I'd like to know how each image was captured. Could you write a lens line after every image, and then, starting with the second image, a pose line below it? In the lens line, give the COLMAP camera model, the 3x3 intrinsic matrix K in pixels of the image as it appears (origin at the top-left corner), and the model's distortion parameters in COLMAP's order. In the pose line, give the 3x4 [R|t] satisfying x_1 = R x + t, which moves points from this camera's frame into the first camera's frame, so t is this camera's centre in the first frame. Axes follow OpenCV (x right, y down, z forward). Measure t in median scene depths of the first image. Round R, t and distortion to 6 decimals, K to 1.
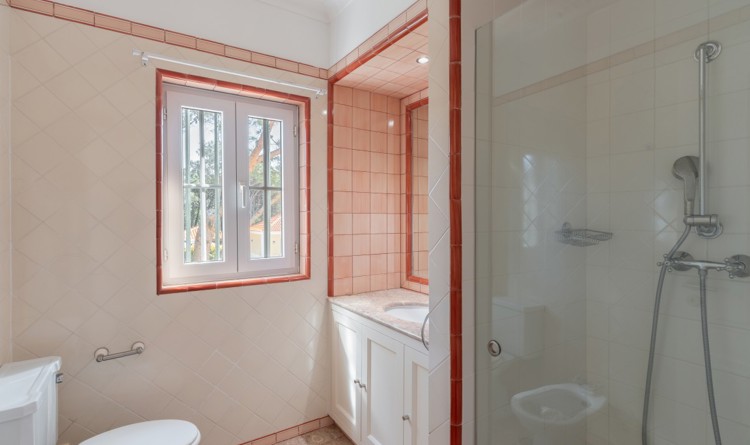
lens RADIAL K [[357.7, 0, 372.6], [0, 357.7, 221.8], [0, 0, 1]] dist [0.000102, 0.000017]
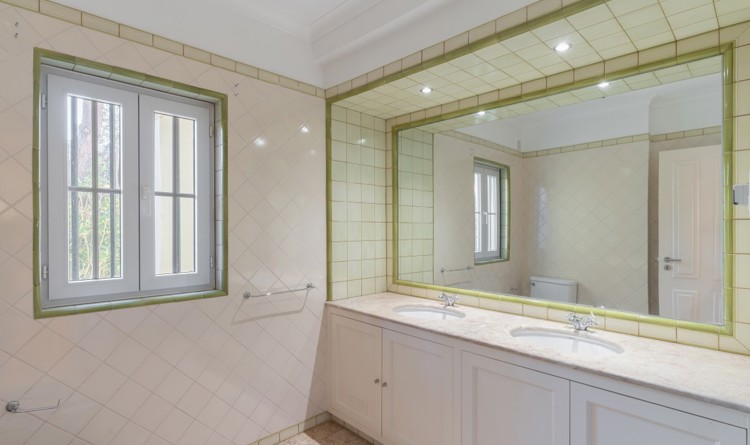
lens RADIAL K [[378.2, 0, 354.3], [0, 378.2, 234.2], [0, 0, 1]] dist [0.044211, 0.000060]
pose [[0.987197, -0.001835, 0.159498, -0.194820], [0.000936, 0.999983, 0.005710, 0.001723], [-0.159506, -0.005487, 0.987182, -0.124149]]
